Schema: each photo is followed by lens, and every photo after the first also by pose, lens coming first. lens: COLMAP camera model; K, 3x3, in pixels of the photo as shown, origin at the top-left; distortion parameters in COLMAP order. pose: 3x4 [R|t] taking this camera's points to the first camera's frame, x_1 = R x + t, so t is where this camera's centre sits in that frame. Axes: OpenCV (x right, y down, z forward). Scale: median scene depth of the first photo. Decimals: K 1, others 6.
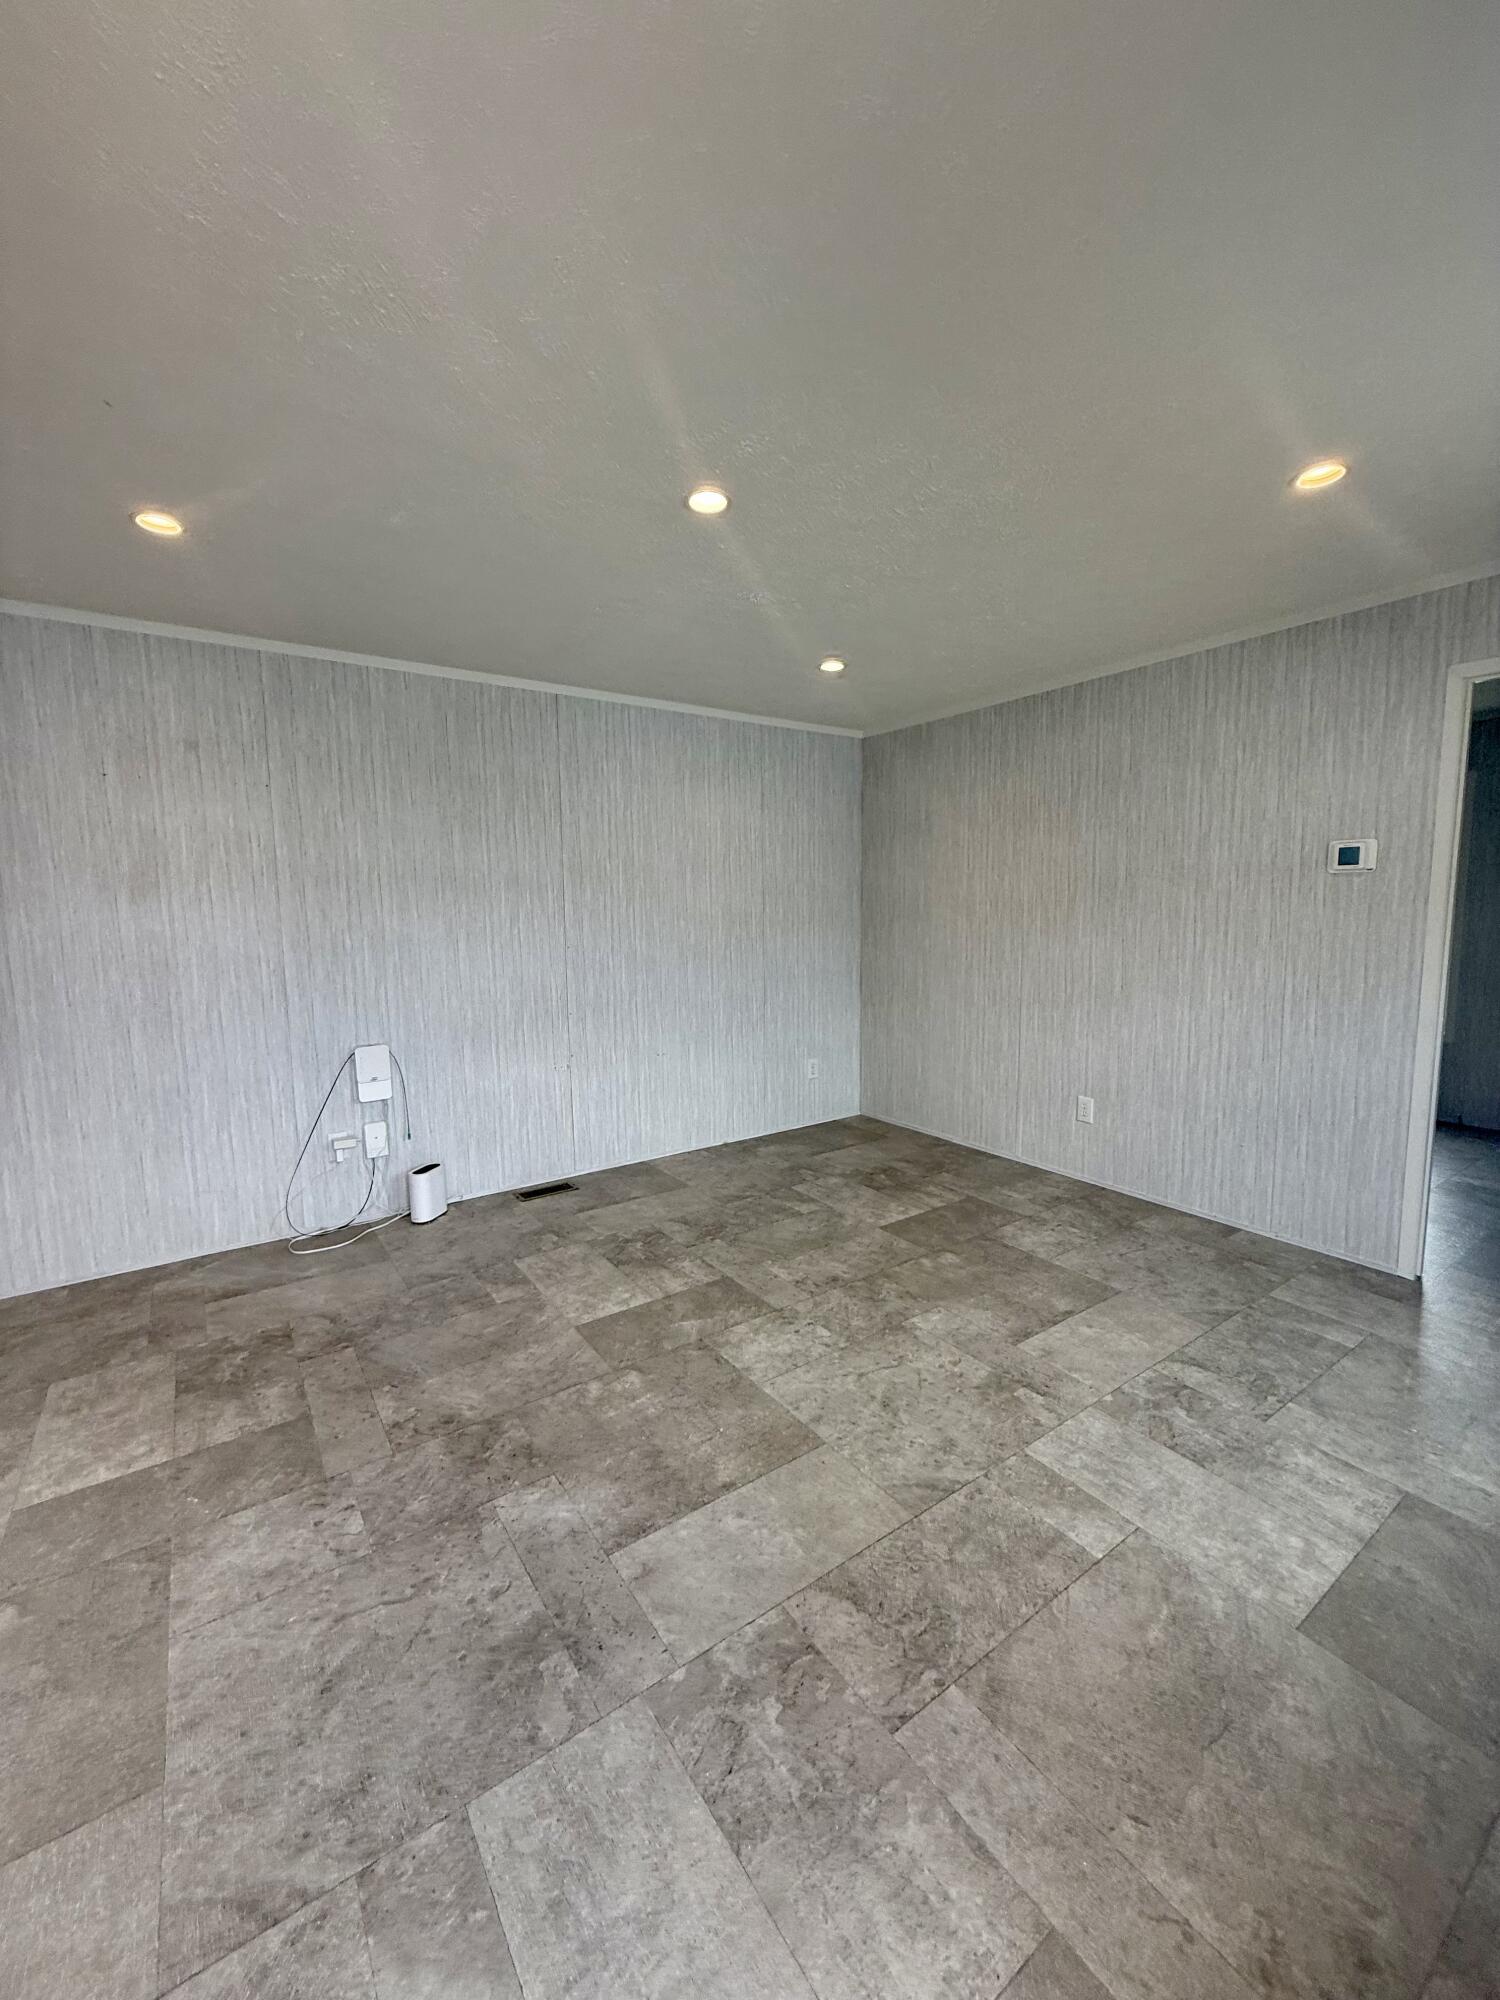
lens RADIAL K [[795.9, 0, 748.6], [0, 795.9, 997.8], [0, 0, 1]] dist [-0.000653, -0.000216]
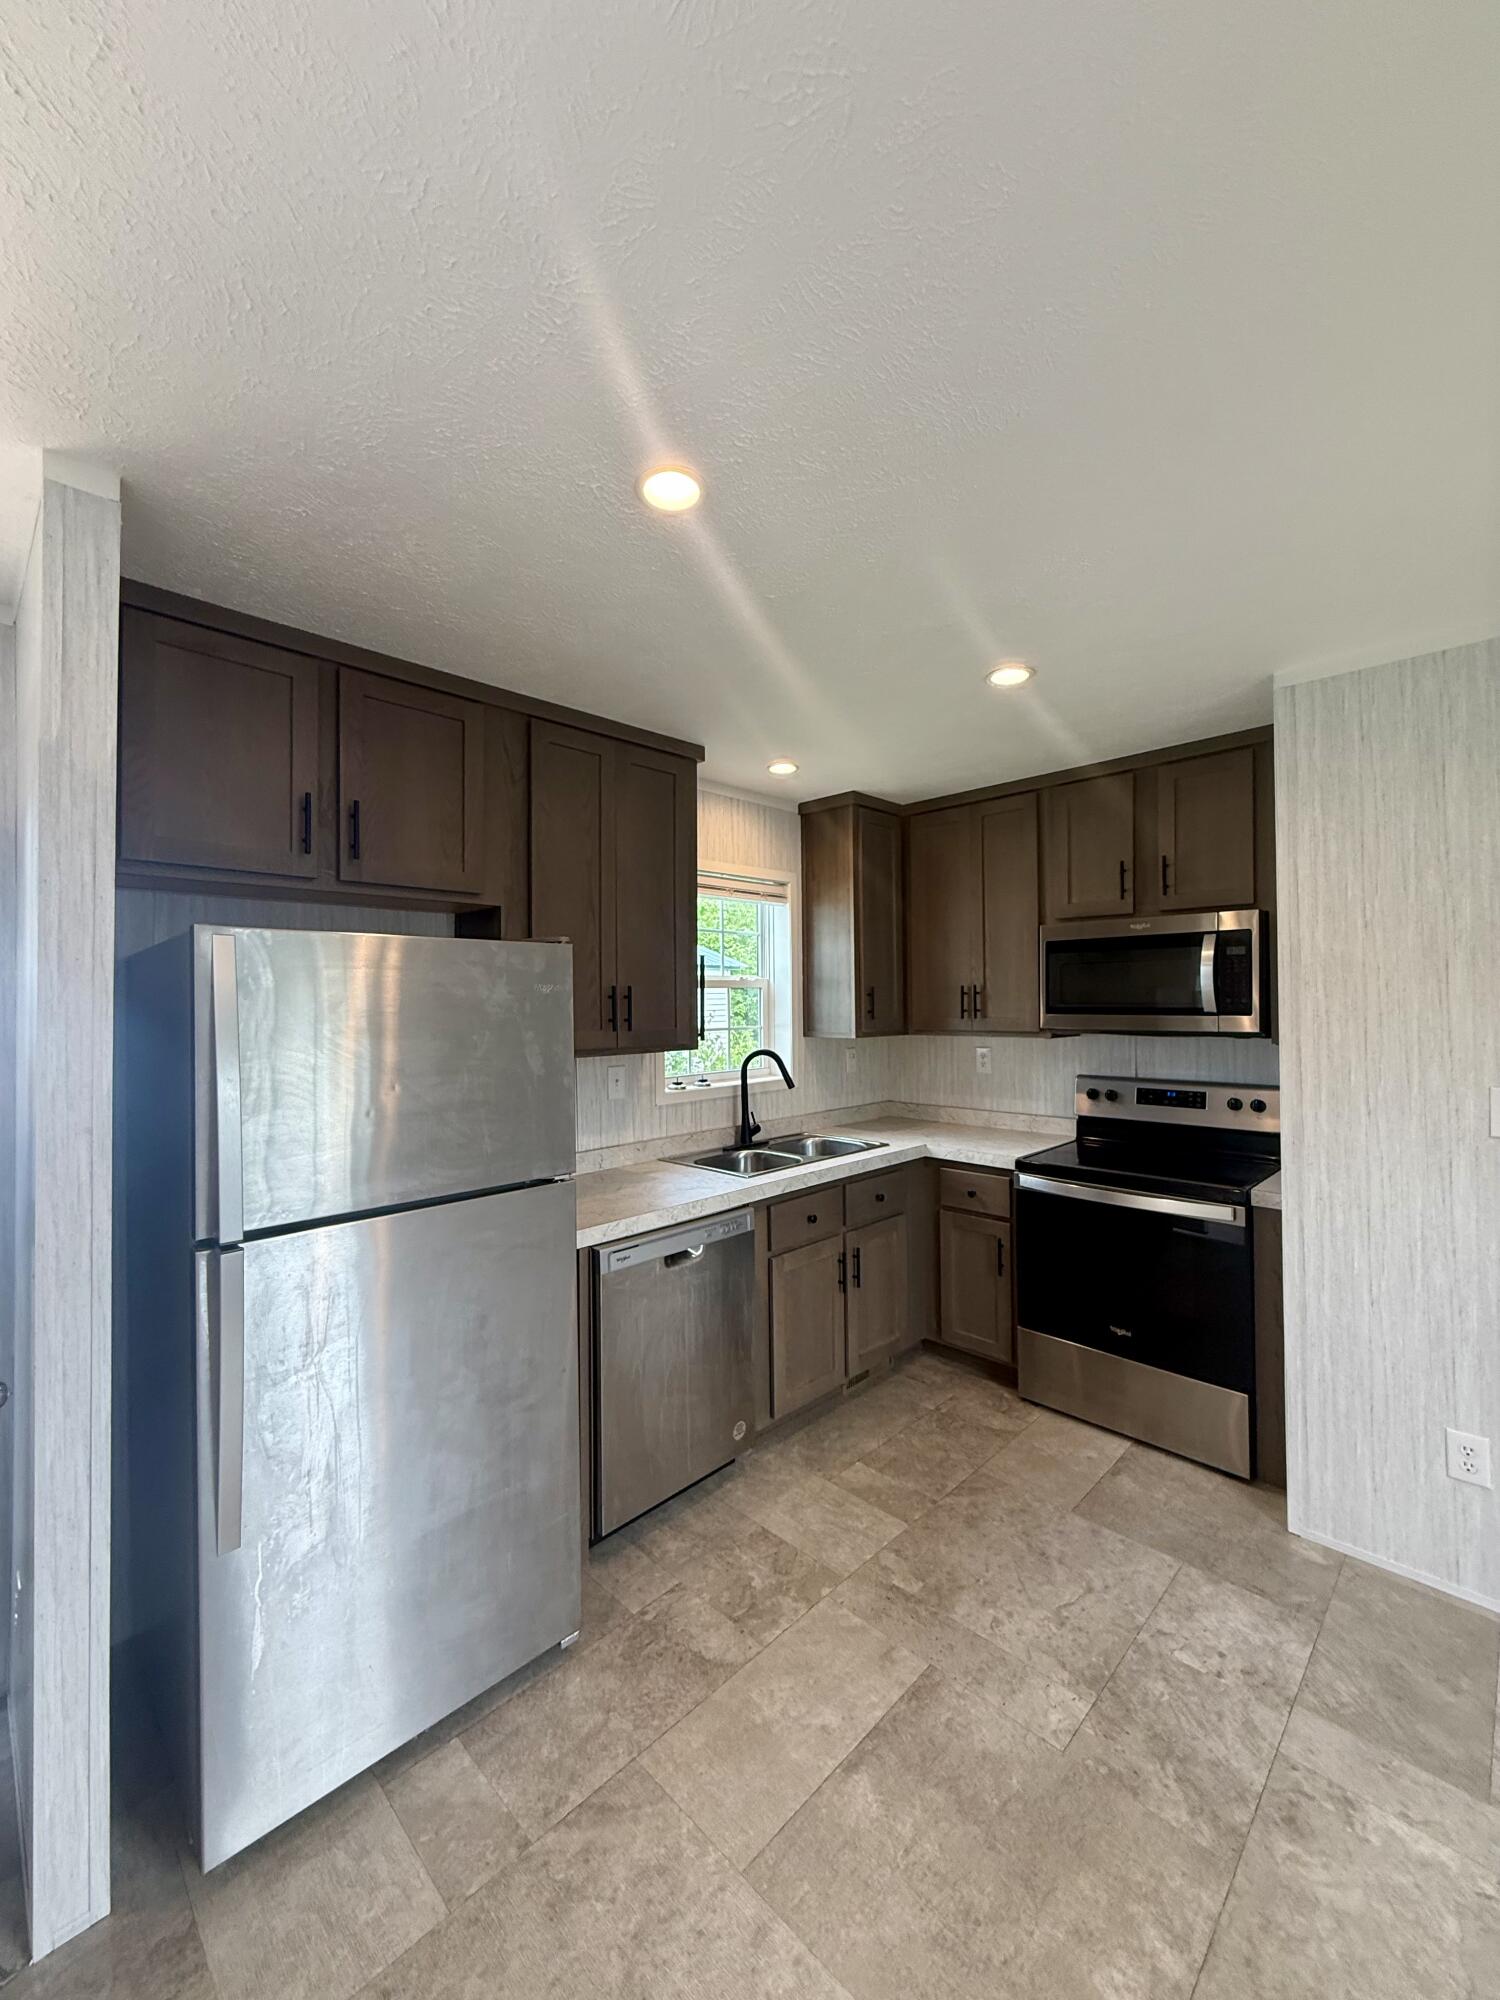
lens RADIAL K [[795.9, 0, 743.8], [0, 795.9, 990.4], [0, 0, 1]] dist [-0.000653, -0.000216]
pose [[-0.984873, 0.020386, -0.172077, 0.569070], [0.002363, 0.994543, 0.104300, -0.239036], [0.173264, 0.102315, -0.979546, 1.498500]]
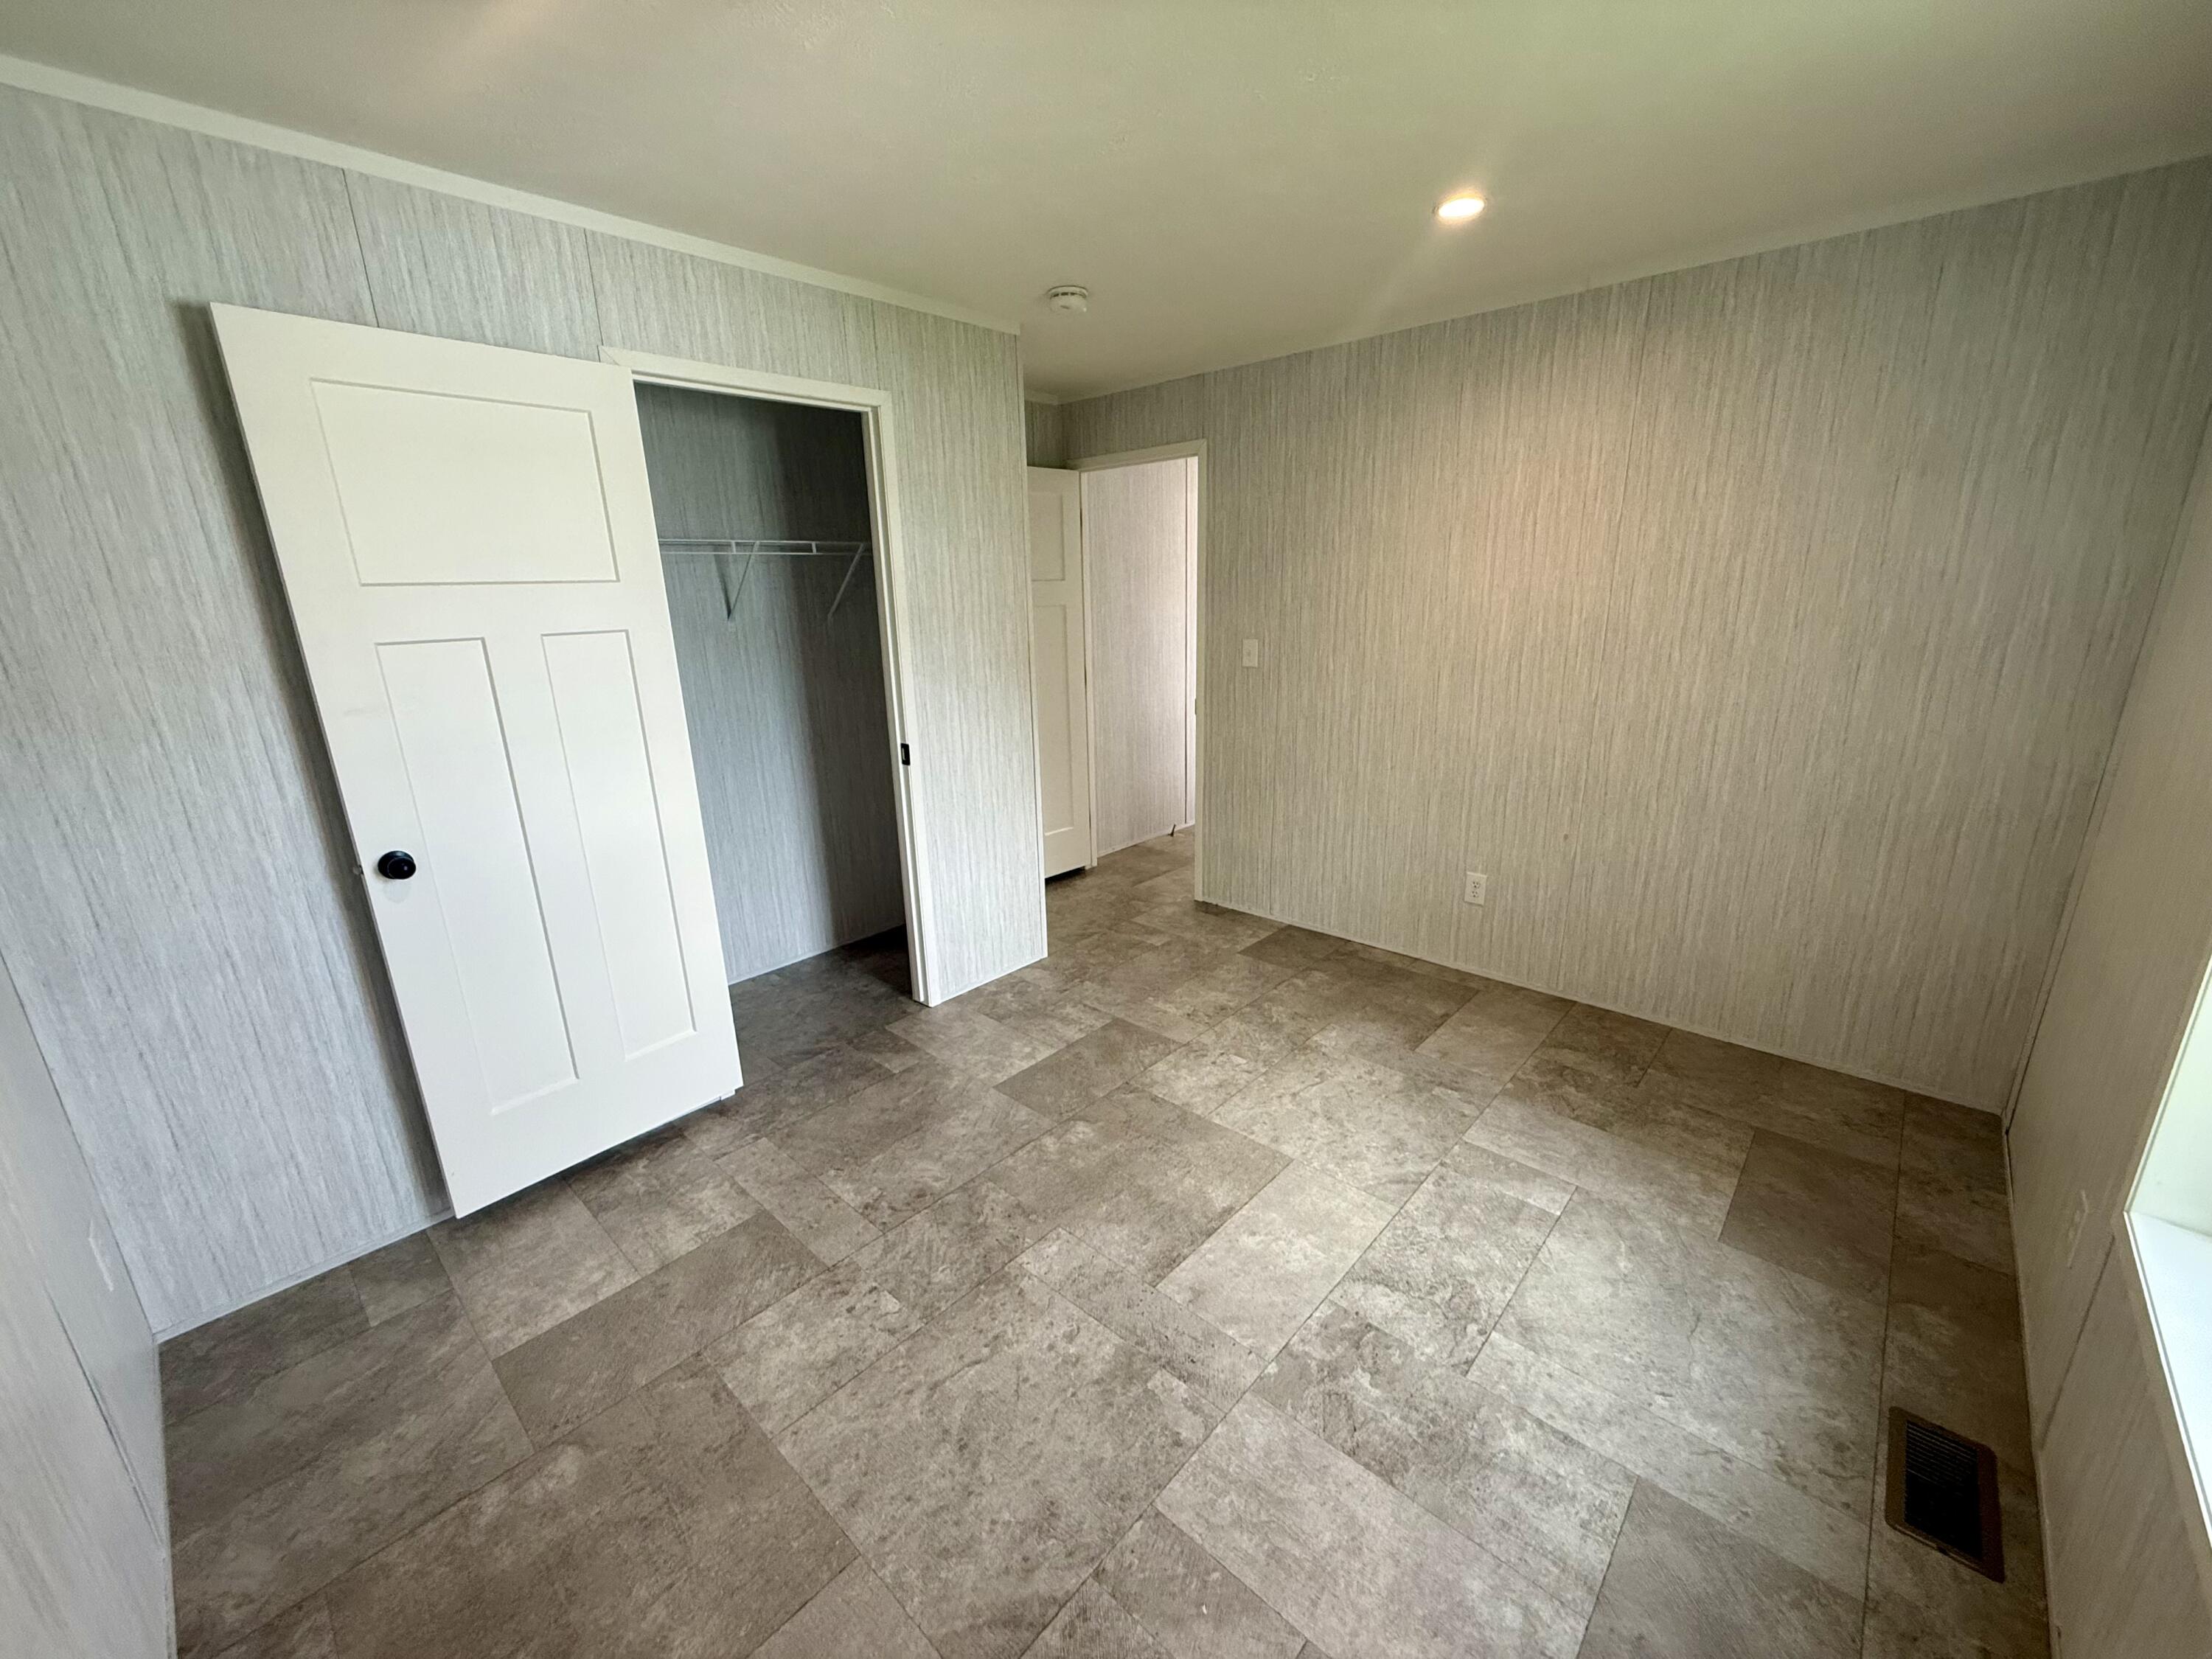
lens RADIAL K [[880.2, 0, 1102.9], [0, 880.2, 832.5], [0, 0, 1]] dist [-0.000653, -0.000216]
pose [[0.976168, -0.070991, 0.205074, 0.140477], [0.038753, 0.986816, 0.157138, -0.093419], [-0.213526, -0.145446, 0.966050, 0.268993]]
